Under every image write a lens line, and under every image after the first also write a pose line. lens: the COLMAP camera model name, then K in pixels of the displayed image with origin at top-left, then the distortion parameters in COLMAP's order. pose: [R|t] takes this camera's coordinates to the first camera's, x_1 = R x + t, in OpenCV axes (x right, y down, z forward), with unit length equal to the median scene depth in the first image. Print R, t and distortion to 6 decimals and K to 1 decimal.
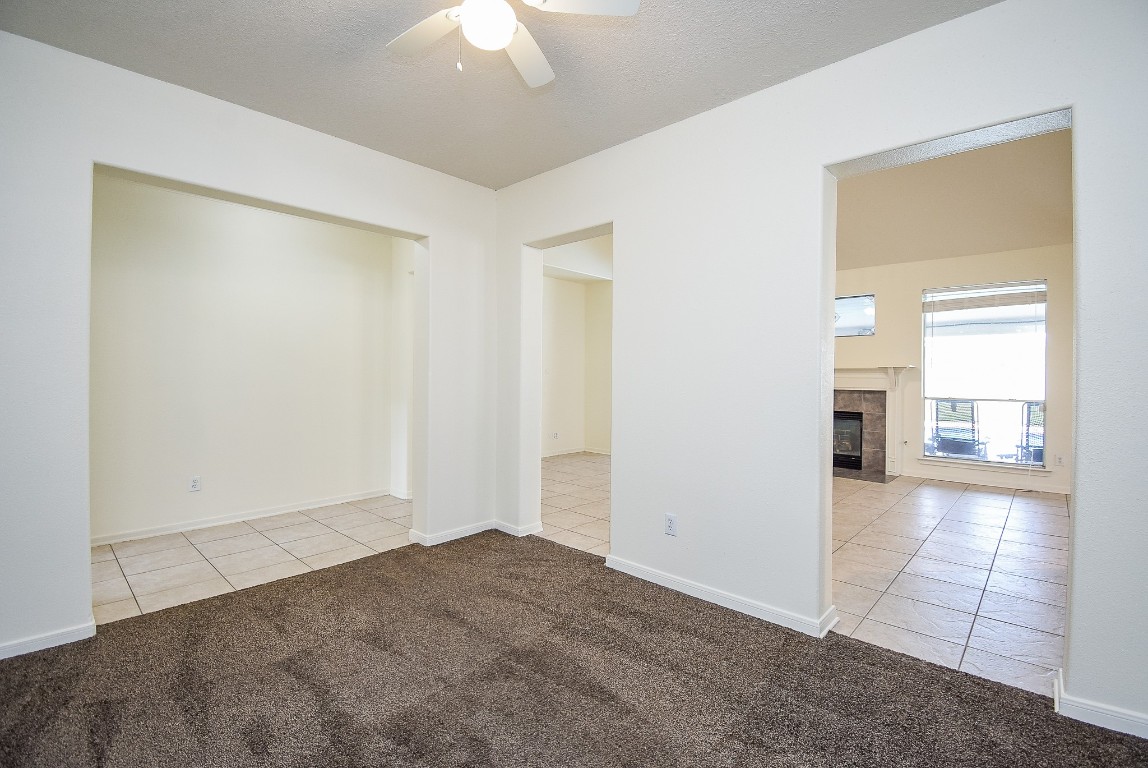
lens RADIAL K [[510.8, 0, 581.3], [0, 510.8, 377.7], [0, 0, 1]] dist [-0.000023, -0.000170]
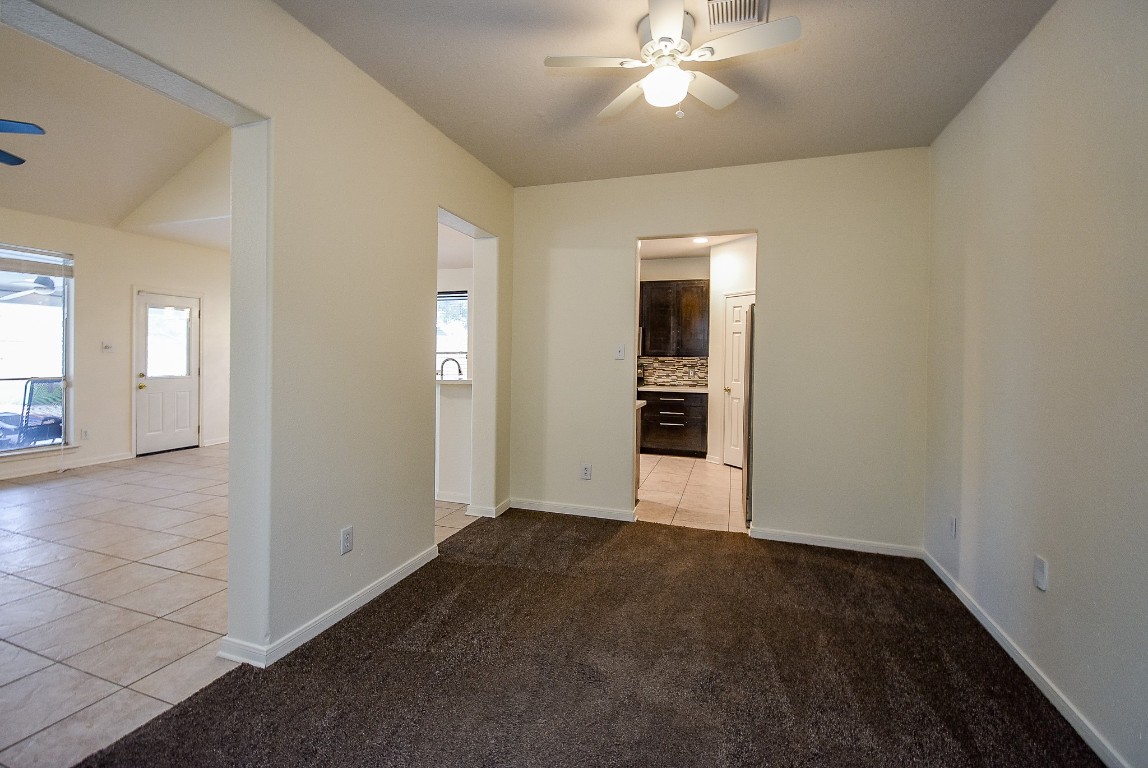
lens RADIAL K [[508.1, 0, 573.1], [0, 508.1, 359.7], [0, 0, 1]] dist [-0.040643, -0.000236]
pose [[-0.408741, -0.019569, 0.912440, -0.300459], [-0.013038, 0.999793, 0.015601, -0.013768], [-0.912557, -0.005520, -0.408912, 0.411793]]
